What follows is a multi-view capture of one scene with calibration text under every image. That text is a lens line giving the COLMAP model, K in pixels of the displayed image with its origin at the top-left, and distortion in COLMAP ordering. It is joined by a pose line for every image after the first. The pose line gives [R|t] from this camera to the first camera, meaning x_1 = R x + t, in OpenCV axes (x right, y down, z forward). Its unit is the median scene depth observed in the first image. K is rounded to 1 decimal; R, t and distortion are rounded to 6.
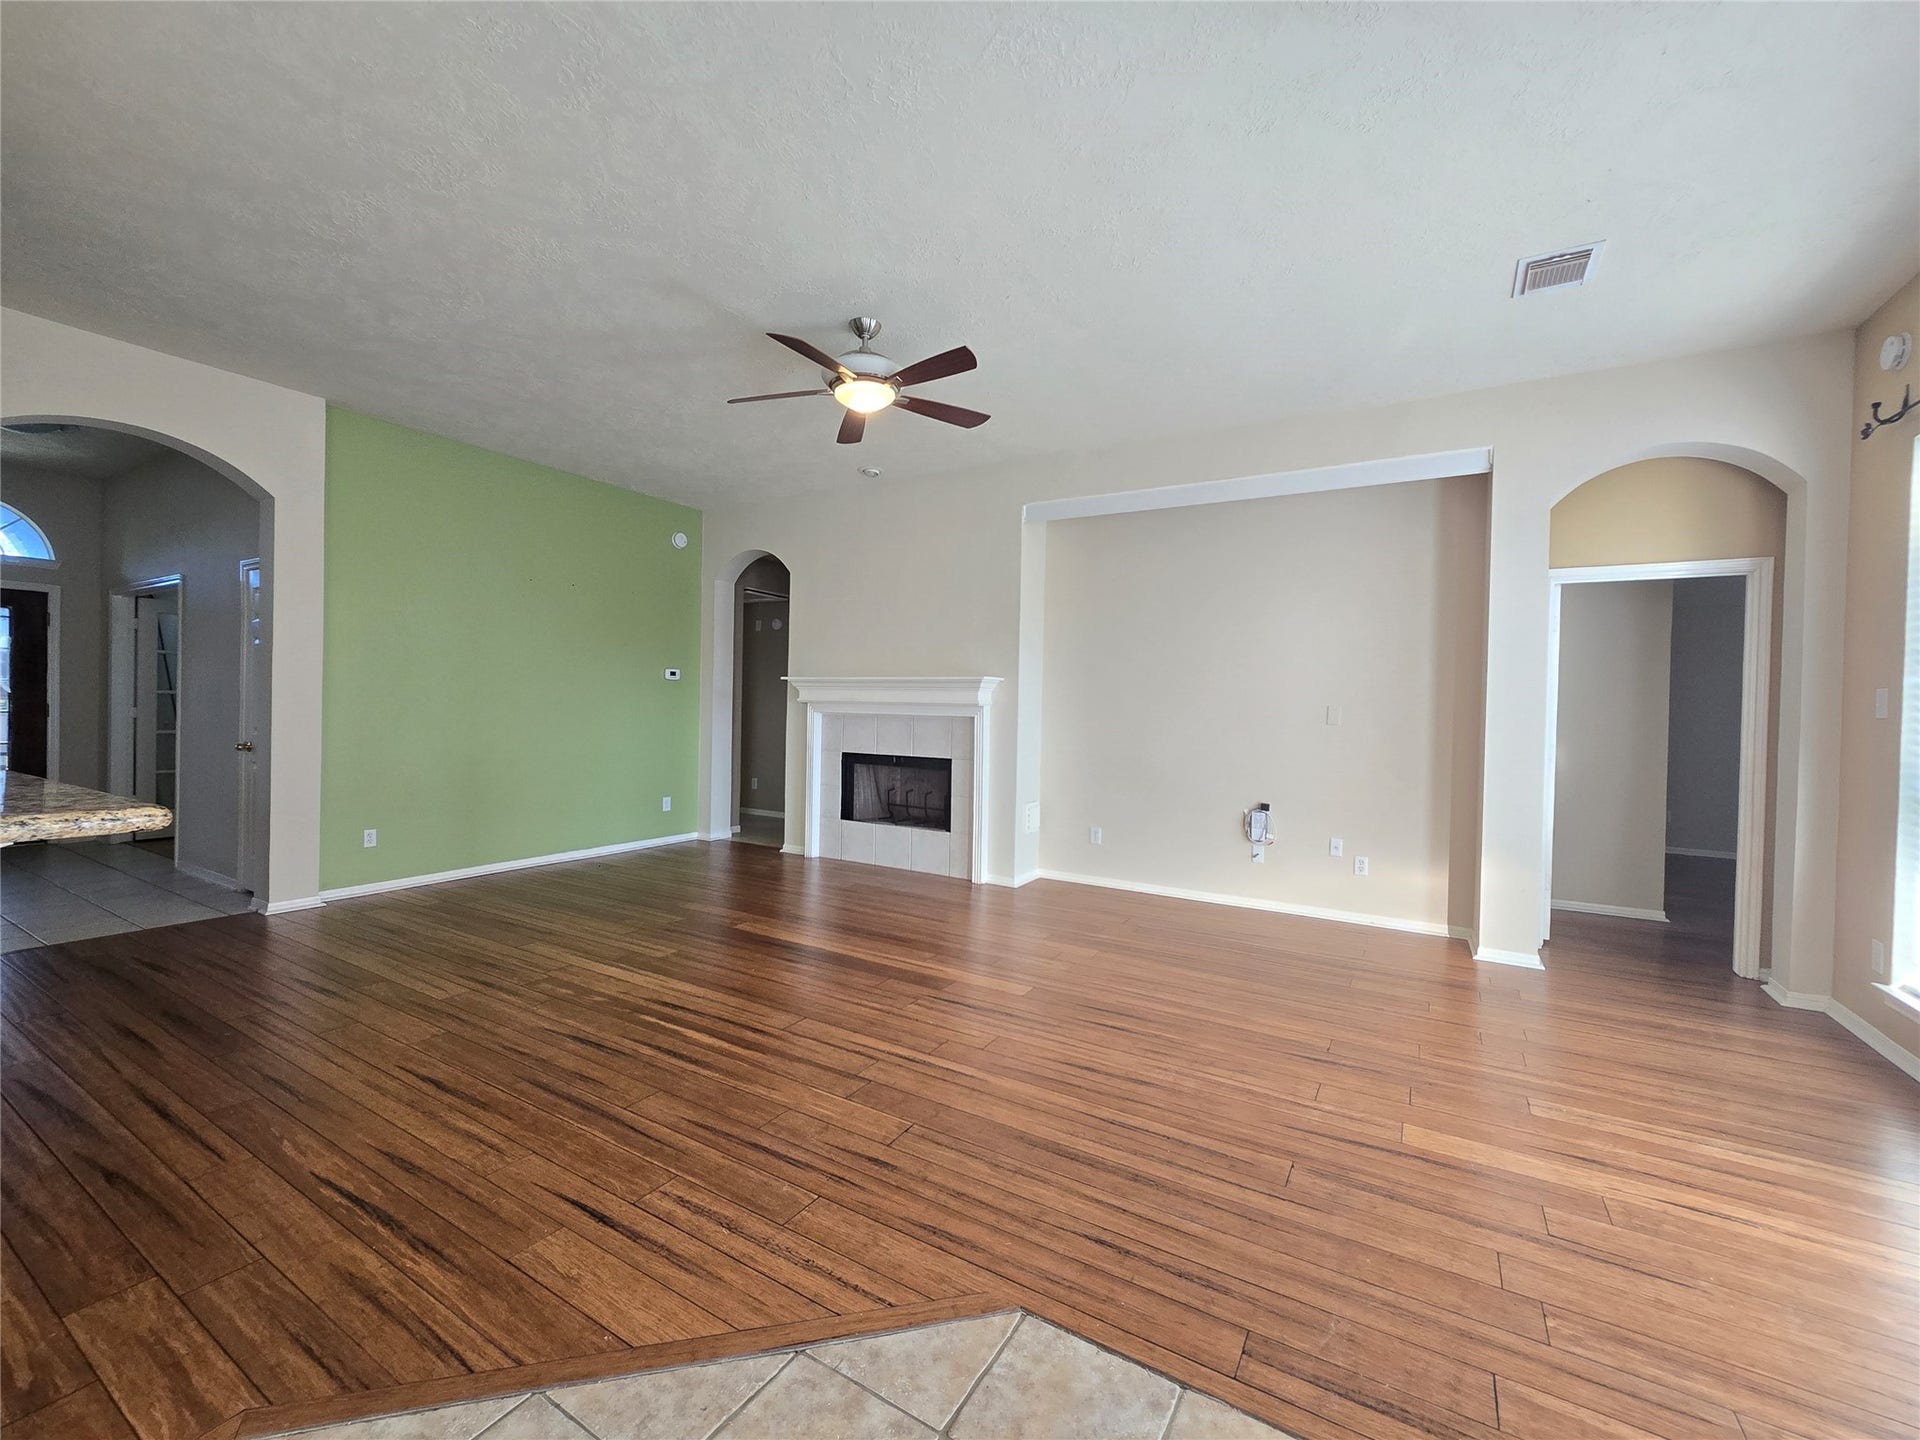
lens RADIAL K [[788.5, 0, 967.7], [0, 788.5, 715.2], [0, 0, 1]] dist [-0.001699, -0.000006]
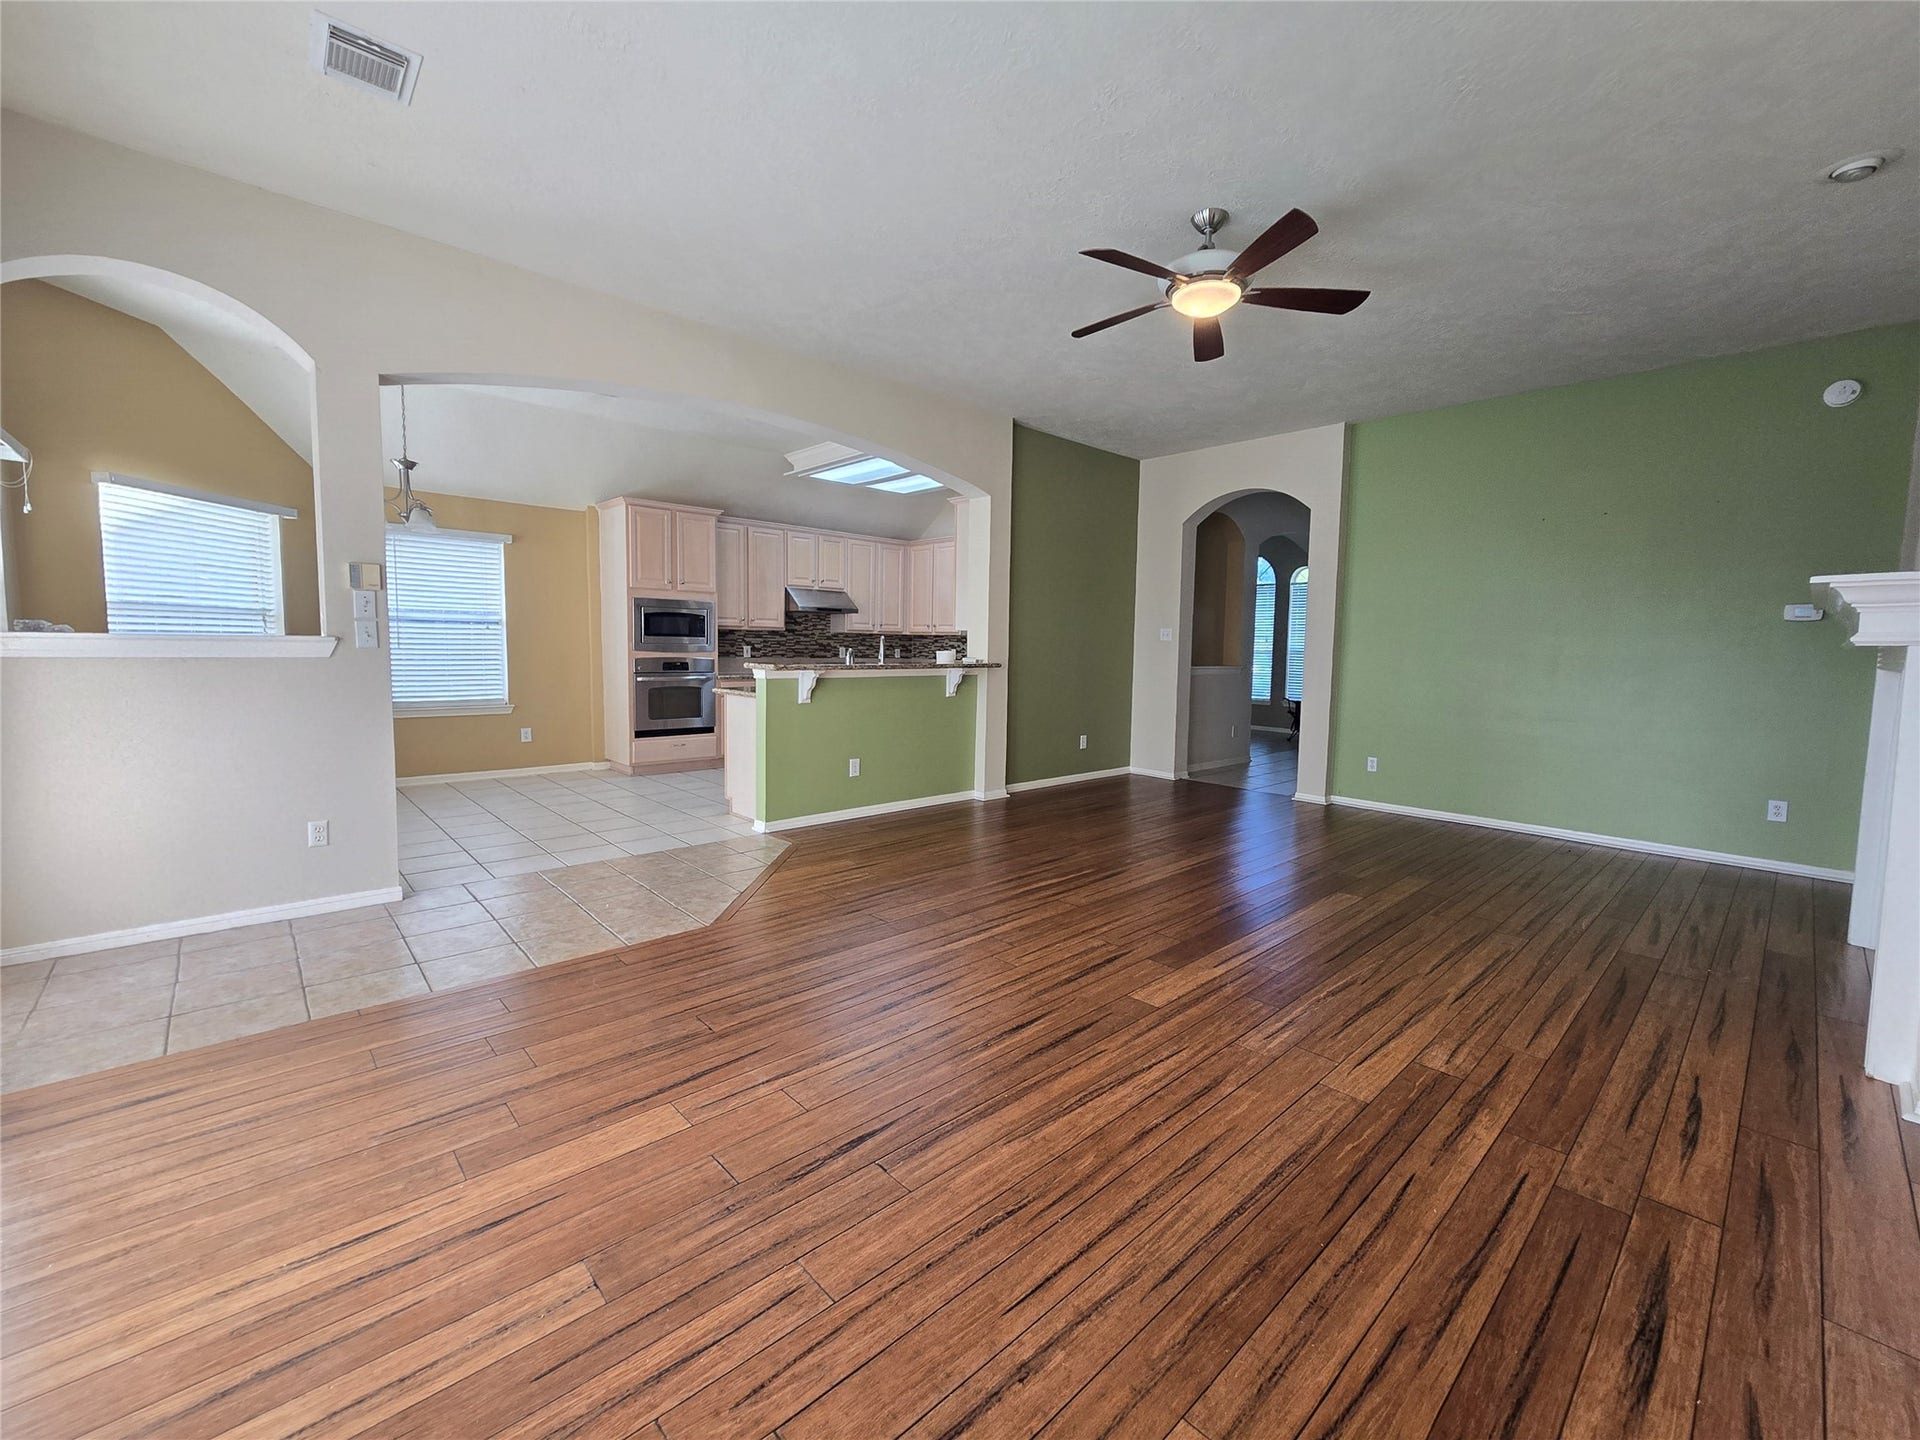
lens RADIAL K [[788.5, 0, 965.6], [0, 788.5, 721.3], [0, 0, 1]] dist [-0.001699, -0.000006]
pose [[-0.278001, 0.067340, -0.958217, 1.098786], [-0.037236, 0.996035, 0.080801, 0.020001], [0.959859, 0.058143, -0.274391, 1.315965]]
